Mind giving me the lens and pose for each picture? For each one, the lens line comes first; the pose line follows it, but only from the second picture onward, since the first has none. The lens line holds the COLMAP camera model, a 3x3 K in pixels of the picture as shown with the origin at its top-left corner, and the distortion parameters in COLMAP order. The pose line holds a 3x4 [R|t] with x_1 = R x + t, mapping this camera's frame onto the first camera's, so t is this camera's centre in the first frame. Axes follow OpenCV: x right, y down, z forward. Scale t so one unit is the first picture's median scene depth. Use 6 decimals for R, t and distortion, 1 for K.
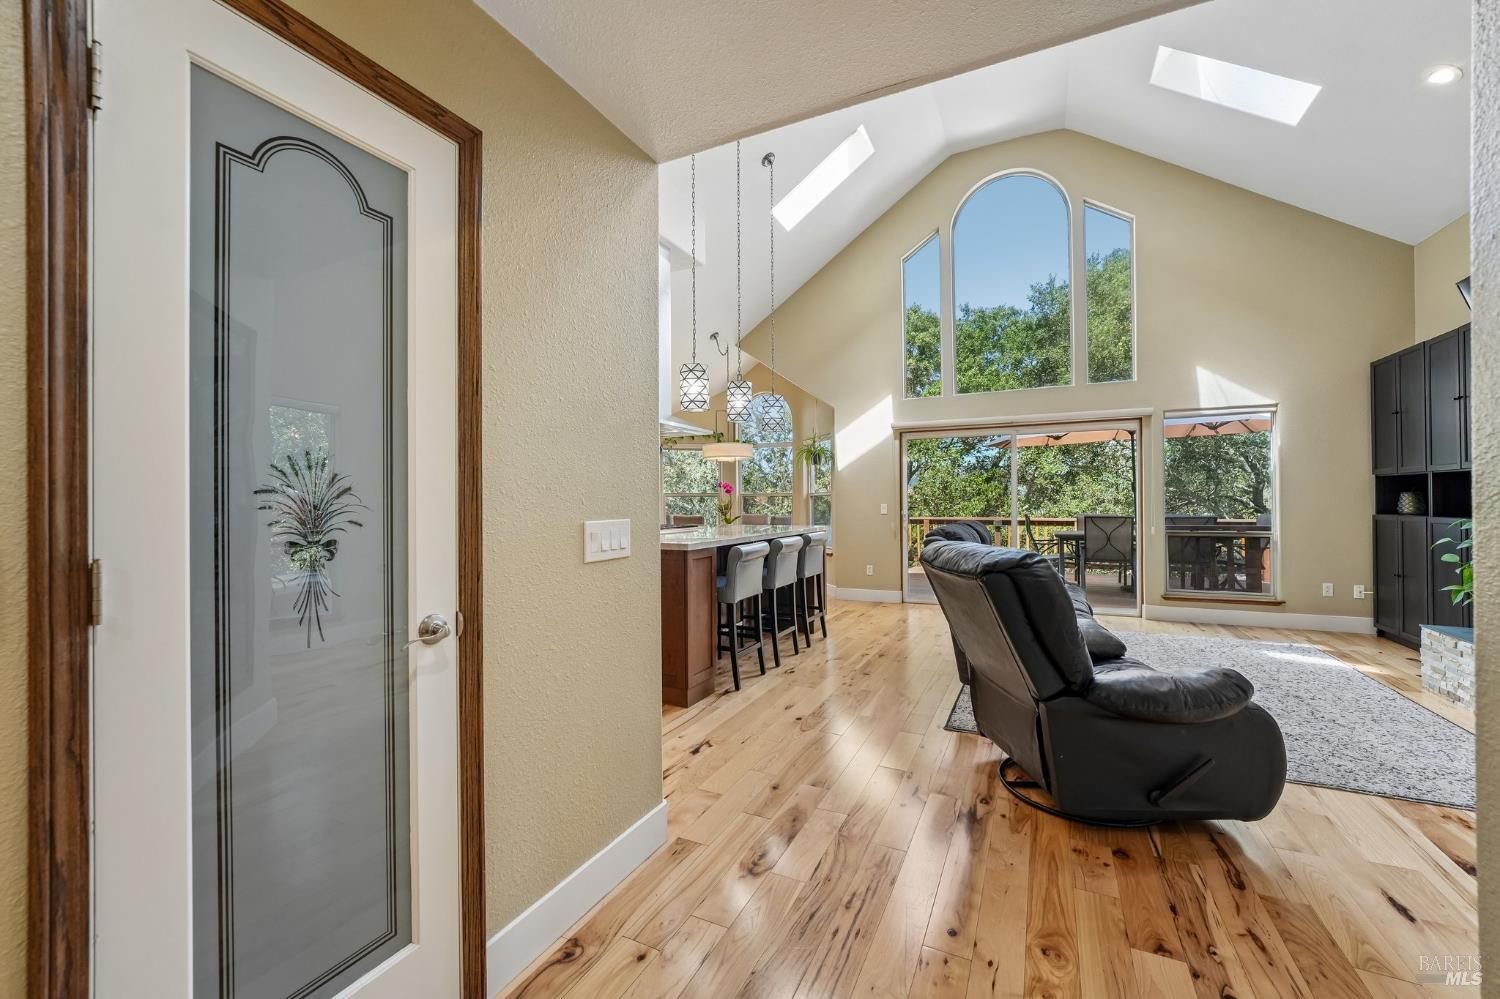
lens RADIAL K [[610.4, 0, 746.4], [0, 610.4, 497.3], [0, 0, 1]] dist [-0.002731, -0.000164]
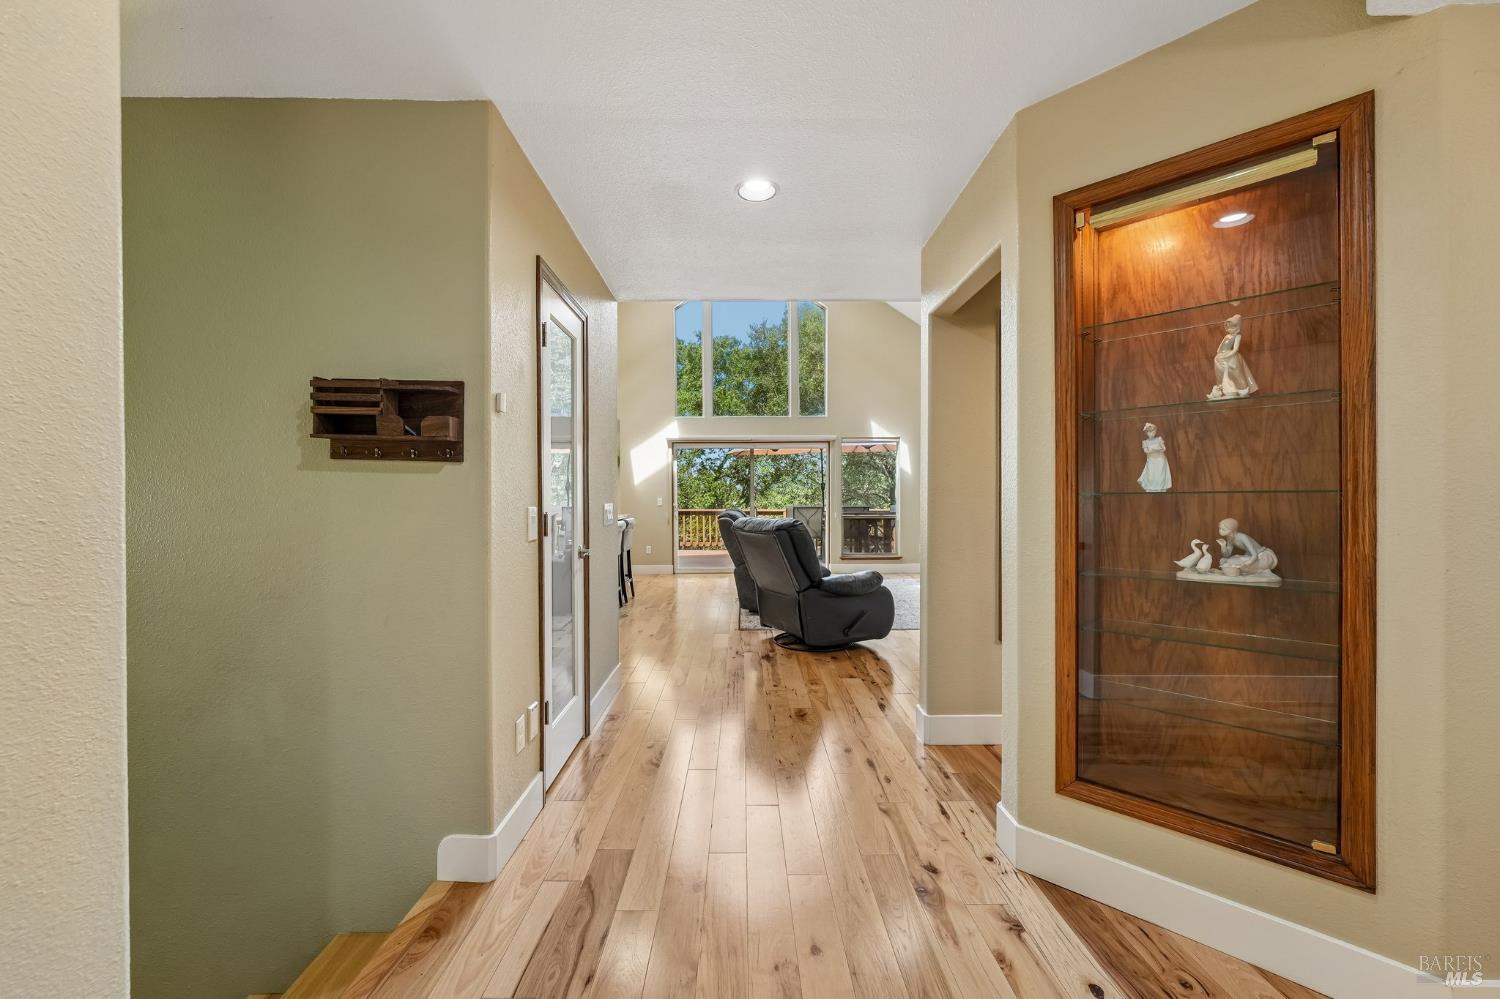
lens RADIAL K [[610.4, 0, 746.4], [0, 610.4, 497.3], [0, 0, 1]] dist [-0.002731, -0.000164]
pose [[0.895479, 0.002760, 0.445095, -0.215111], [-0.006016, 0.999964, 0.005903, 0.001439], [-0.445063, -0.007964, 0.895464, -0.272502]]
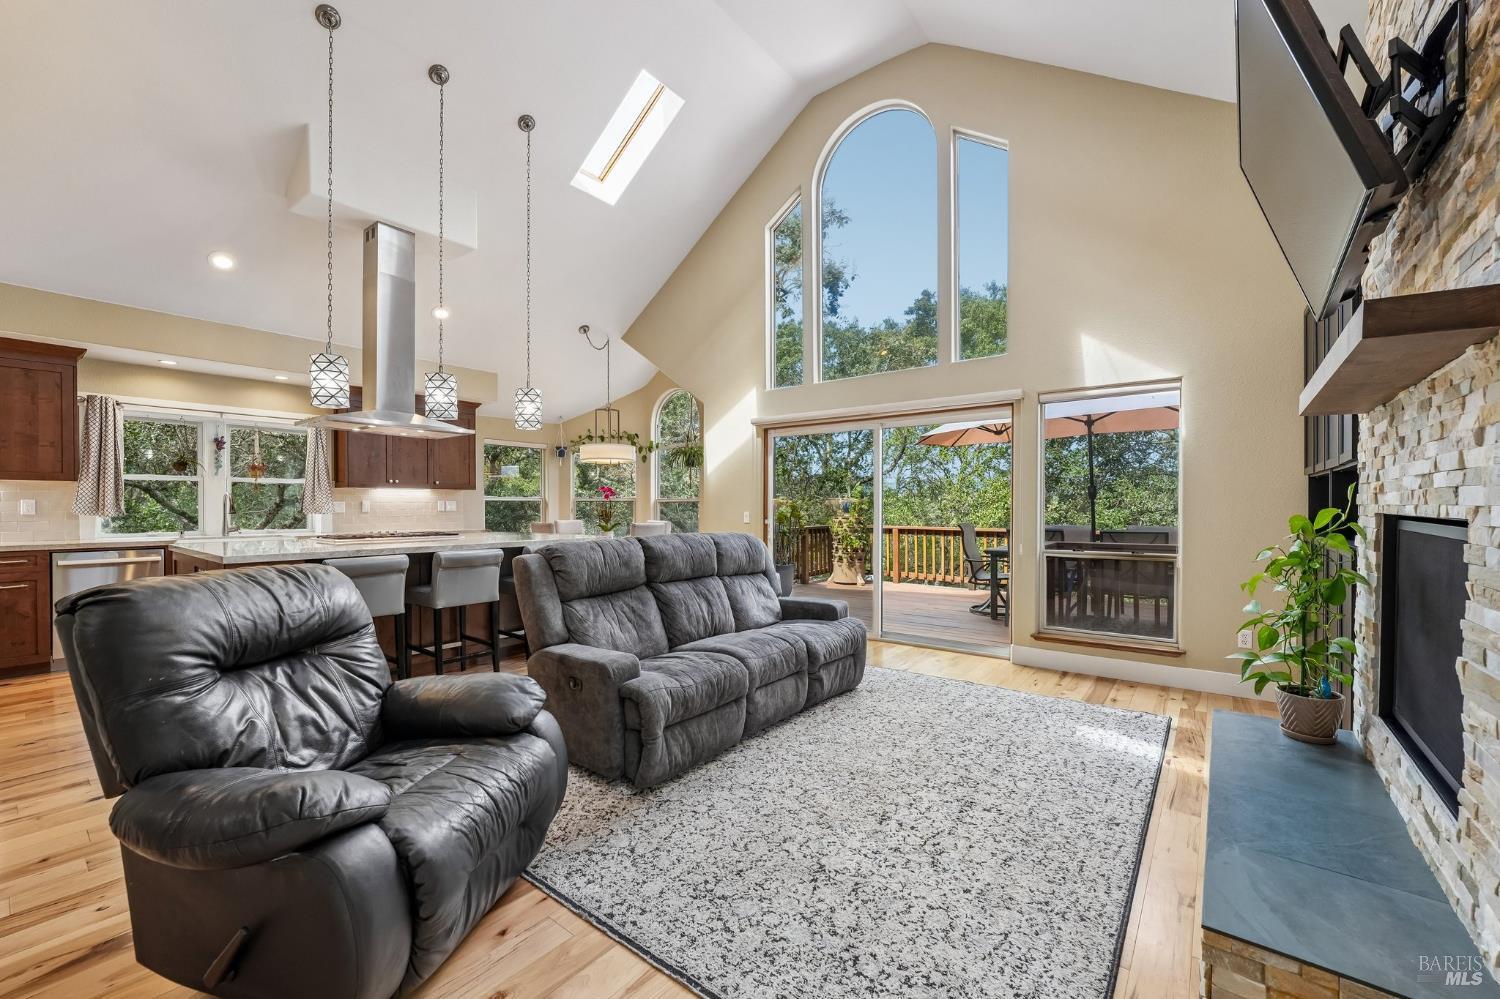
lens RADIAL K [[606.1, 0, 744.4], [0, 606.1, 510.9], [0, 0, 1]] dist [-0.002792, 0.000218]
pose [[0.976877, 0.008038, -0.213653, 0.488727], [-0.004541, 0.999848, 0.016855, -0.005306], [0.213756, -0.015495, 0.976764, 0.178024]]
